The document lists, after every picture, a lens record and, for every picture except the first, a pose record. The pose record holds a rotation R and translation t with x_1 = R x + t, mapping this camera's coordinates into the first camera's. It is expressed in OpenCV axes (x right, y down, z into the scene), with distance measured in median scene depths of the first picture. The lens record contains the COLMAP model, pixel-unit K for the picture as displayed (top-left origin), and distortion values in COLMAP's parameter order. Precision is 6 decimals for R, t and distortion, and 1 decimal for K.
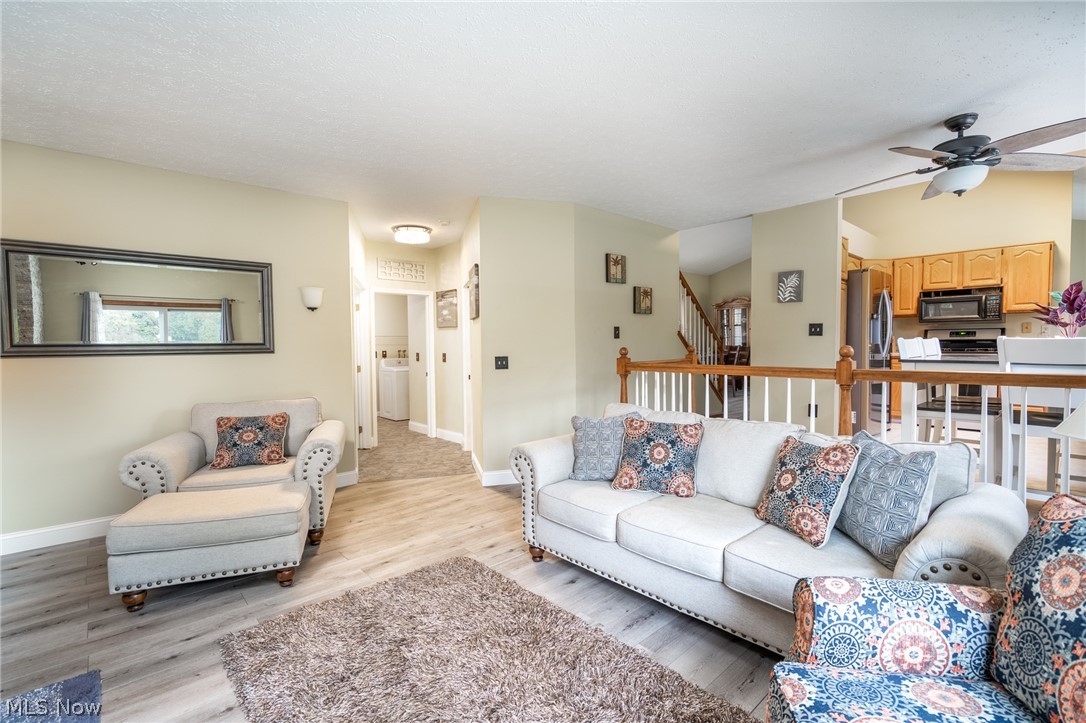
lens RADIAL K [[499.0, 0, 541.1], [0, 499.0, 356.5], [0, 0, 1]] dist [-0.000690, -0.000028]
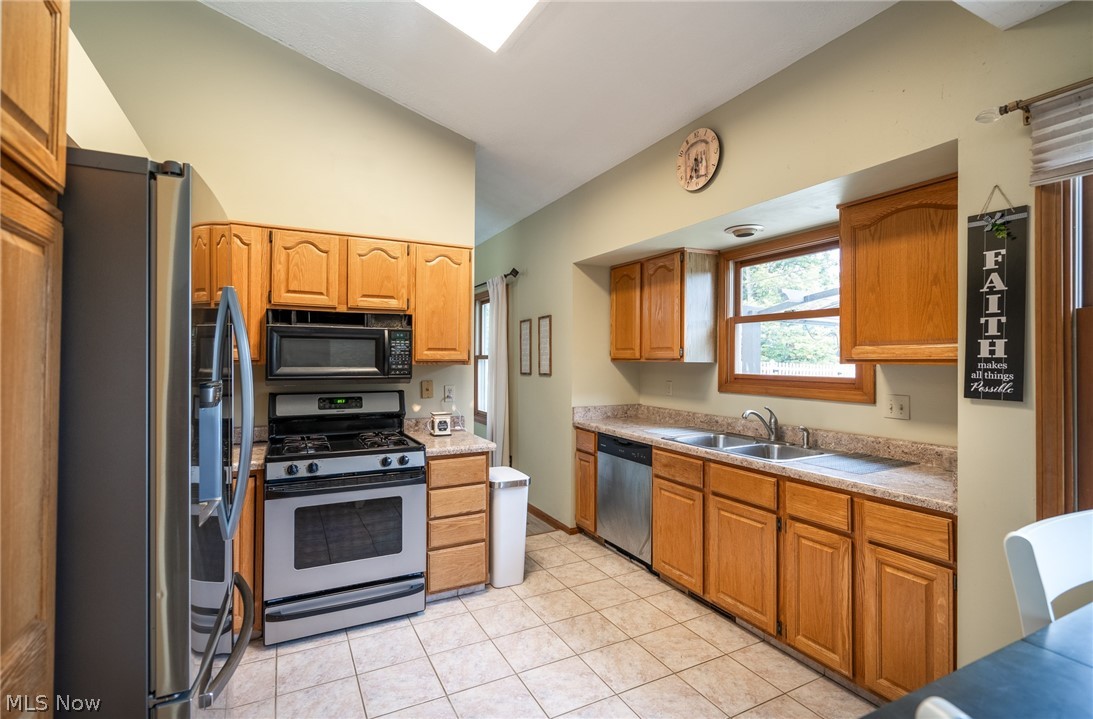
lens RADIAL K [[504.9, 0, 546.5], [0, 504.9, 359.5], [0, 0, 1]] dist [0.000130, 0.000035]
pose [[0.256789, 0.008245, 0.966432, 0.425599], [0.017444, 0.999761, -0.013164, -0.079990], [-0.966310, 0.020239, 0.256583, 0.693666]]
